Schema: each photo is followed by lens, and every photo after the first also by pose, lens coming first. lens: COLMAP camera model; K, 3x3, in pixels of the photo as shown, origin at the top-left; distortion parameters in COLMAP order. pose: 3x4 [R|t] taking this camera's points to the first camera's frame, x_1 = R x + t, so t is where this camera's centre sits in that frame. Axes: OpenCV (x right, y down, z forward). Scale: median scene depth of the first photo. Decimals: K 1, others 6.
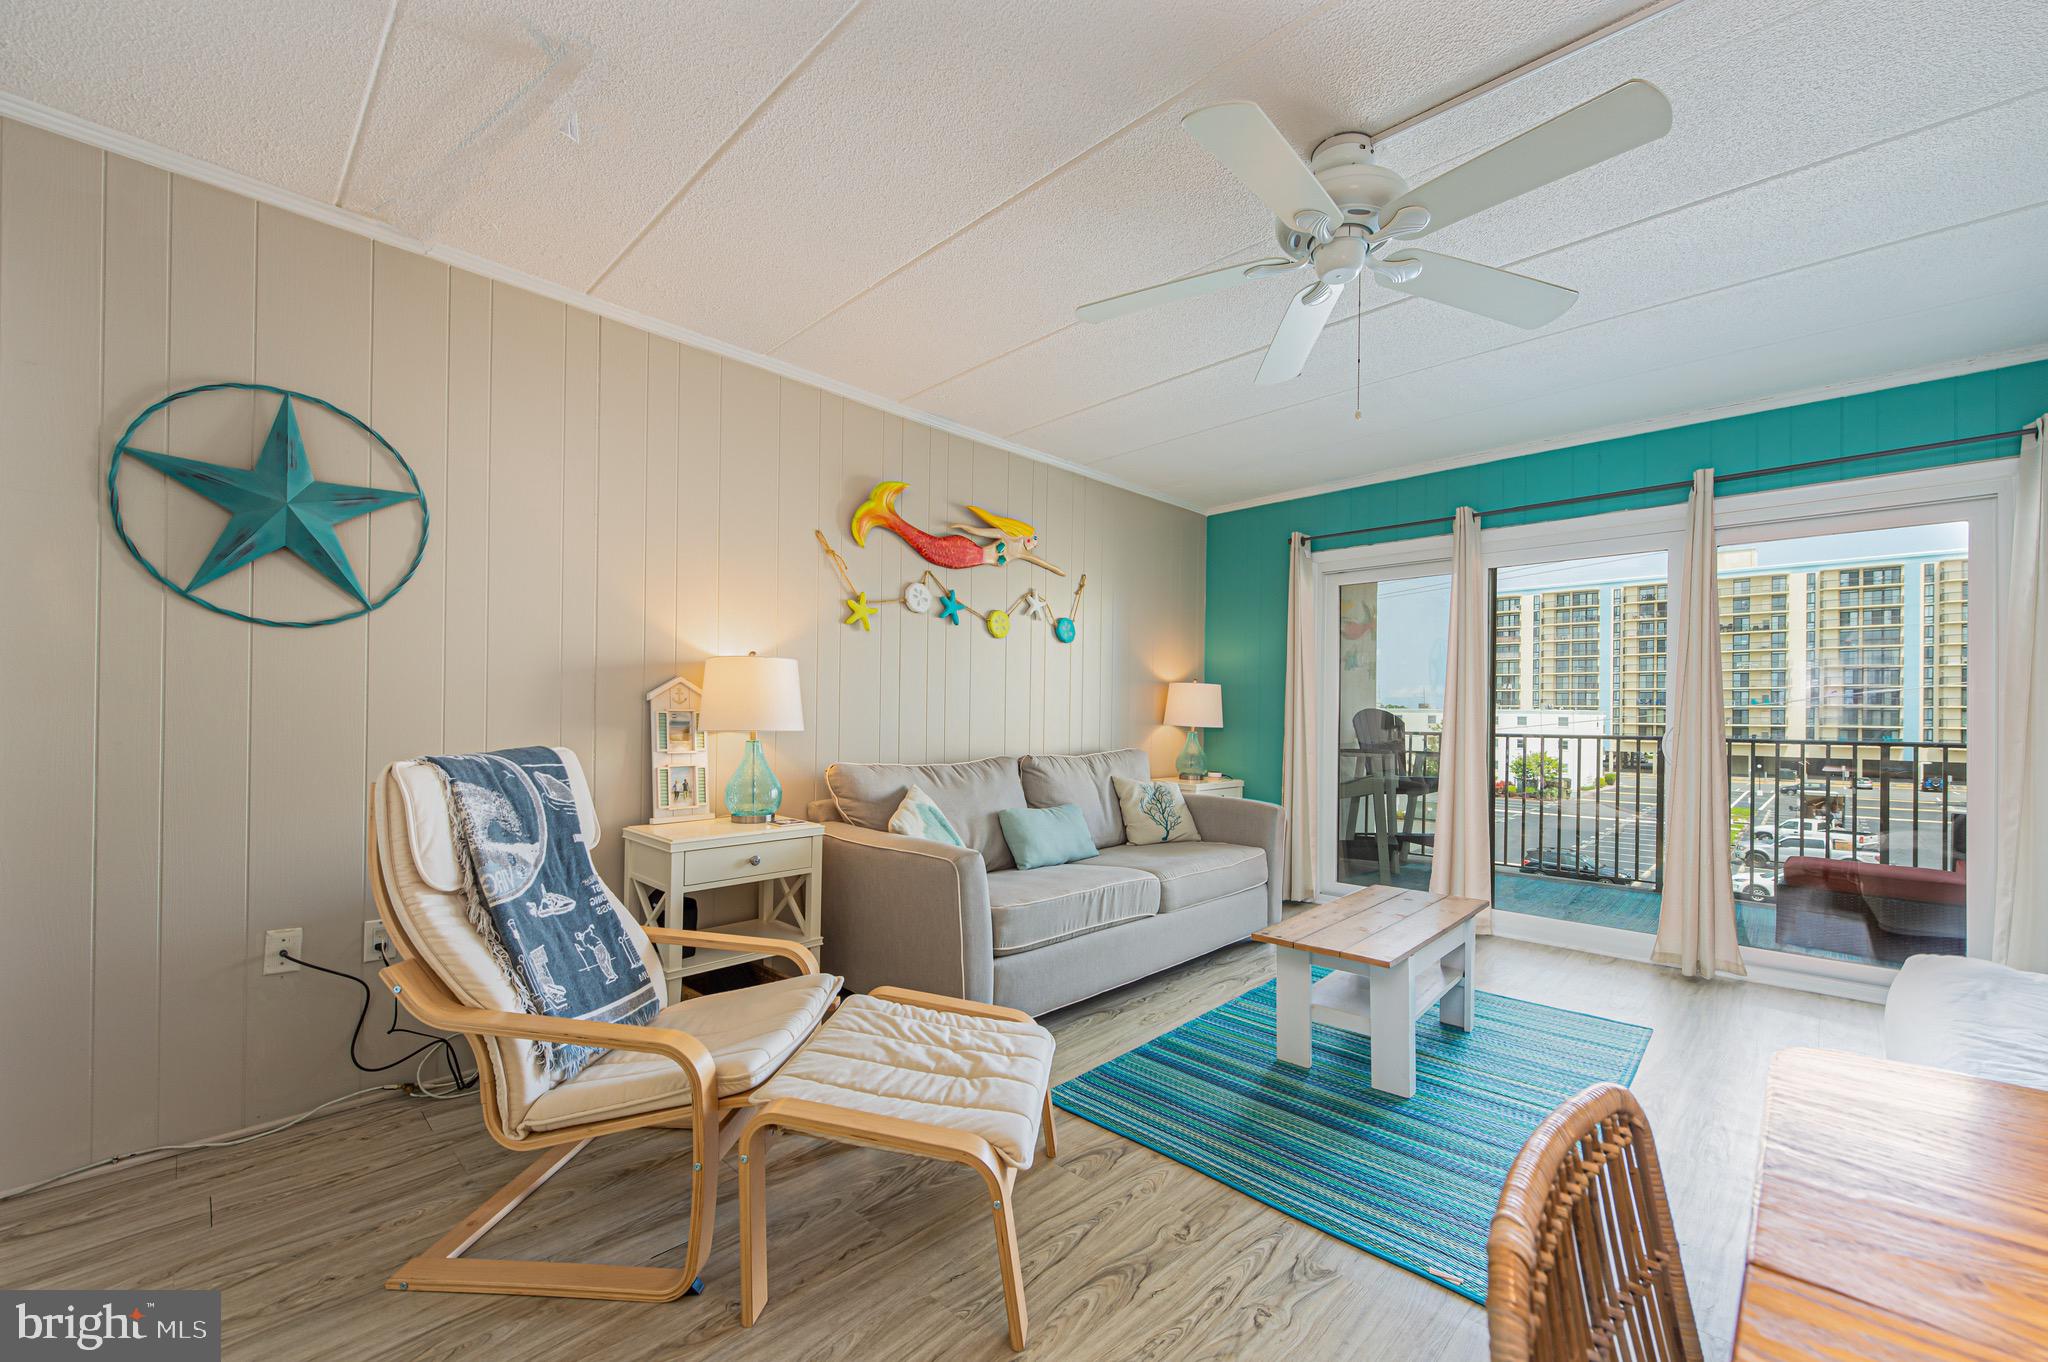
lens RADIAL K [[812.7, 0, 1046.5], [0, 812.7, 708.8], [0, 0, 1]] dist [0.009491, -0.000043]
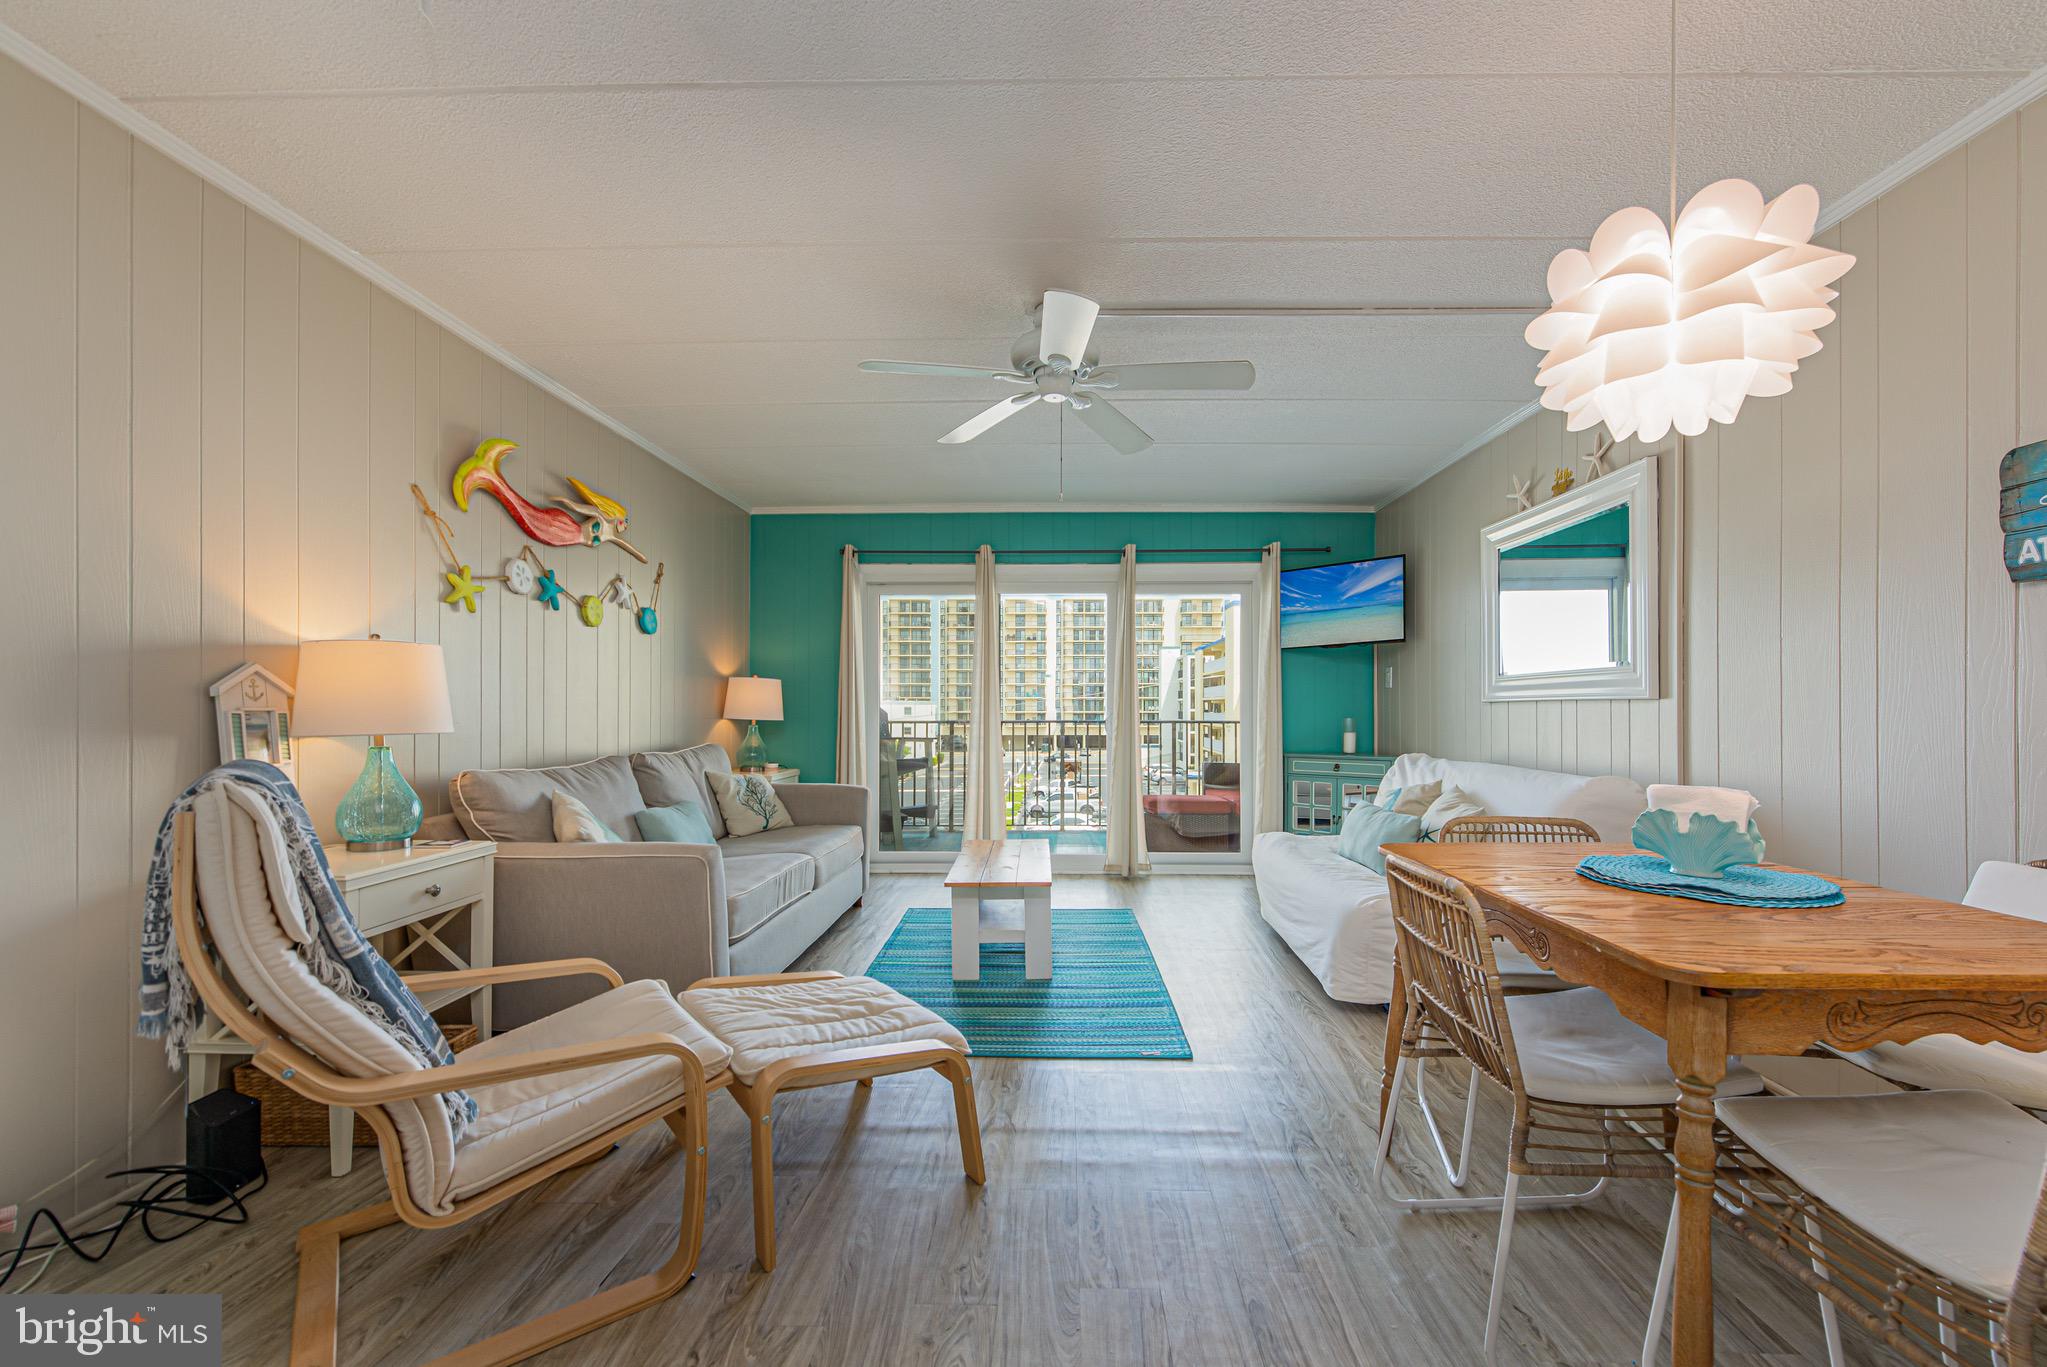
lens RADIAL K [[820.8, 0, 1047.7], [0, 820.8, 704.1], [0, 0, 1]] dist [0.010883, -0.000618]
pose [[0.737308, -0.007892, 0.675511, -0.337112], [0.005412, 0.999969, 0.005776, -0.002865], [-0.675535, -0.000603, 0.737328, -0.026063]]
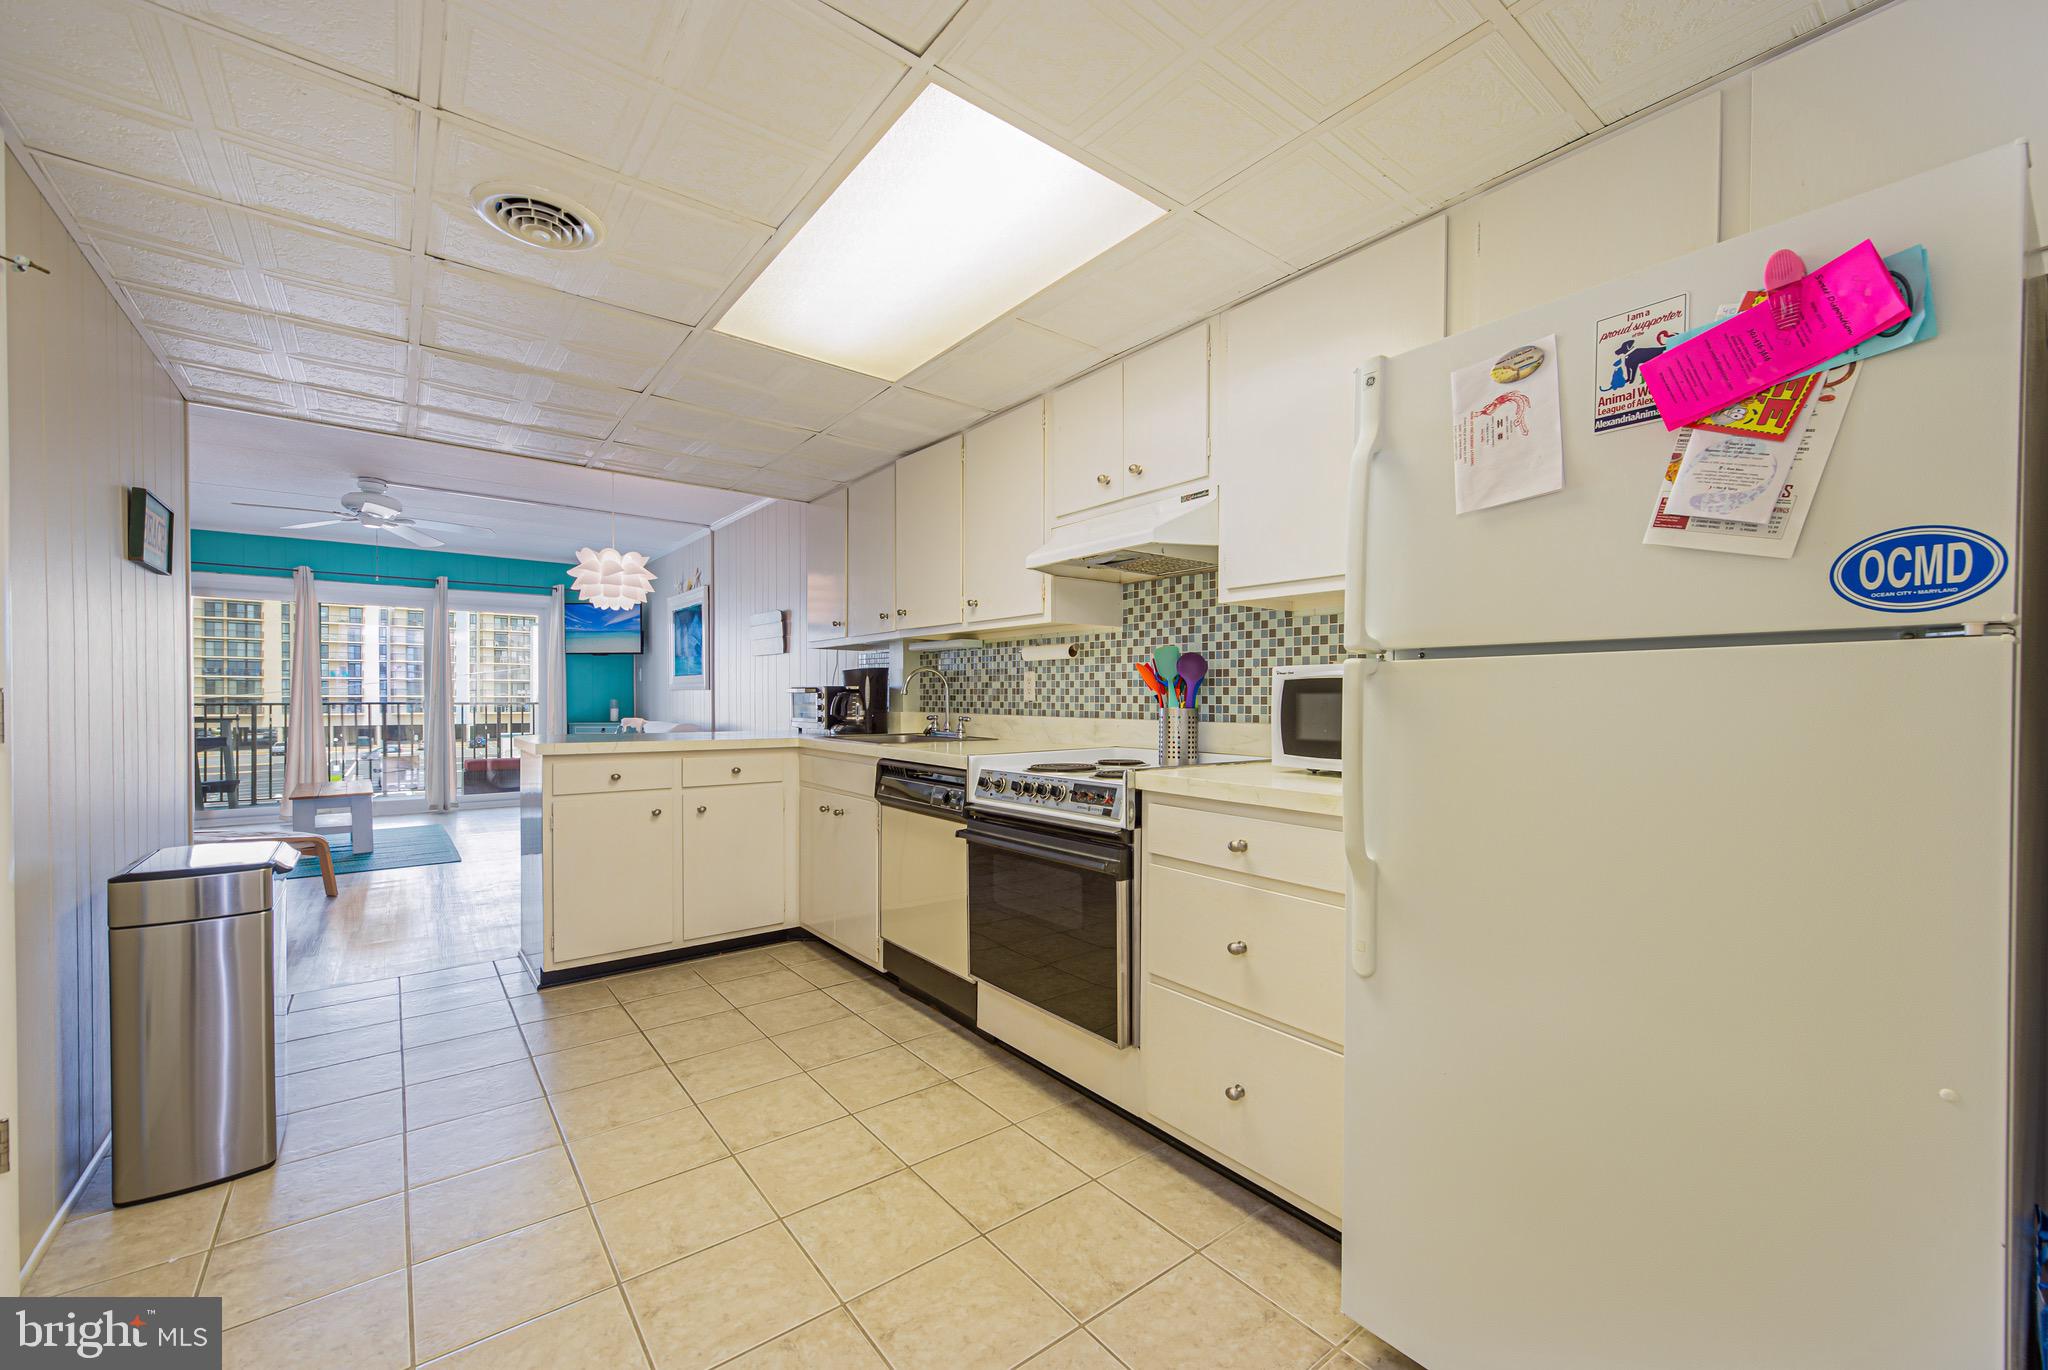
lens RADIAL K [[817.9, 0, 1036.3], [0, 817.9, 703.5], [0, 0, 1]] dist [0.002358, 0.000119]
pose [[0.143356, -0.019403, 0.989481, -1.088518], [-0.009316, 0.999737, 0.020954, -0.014272], [-0.989627, -0.012222, 0.143137, -0.843436]]
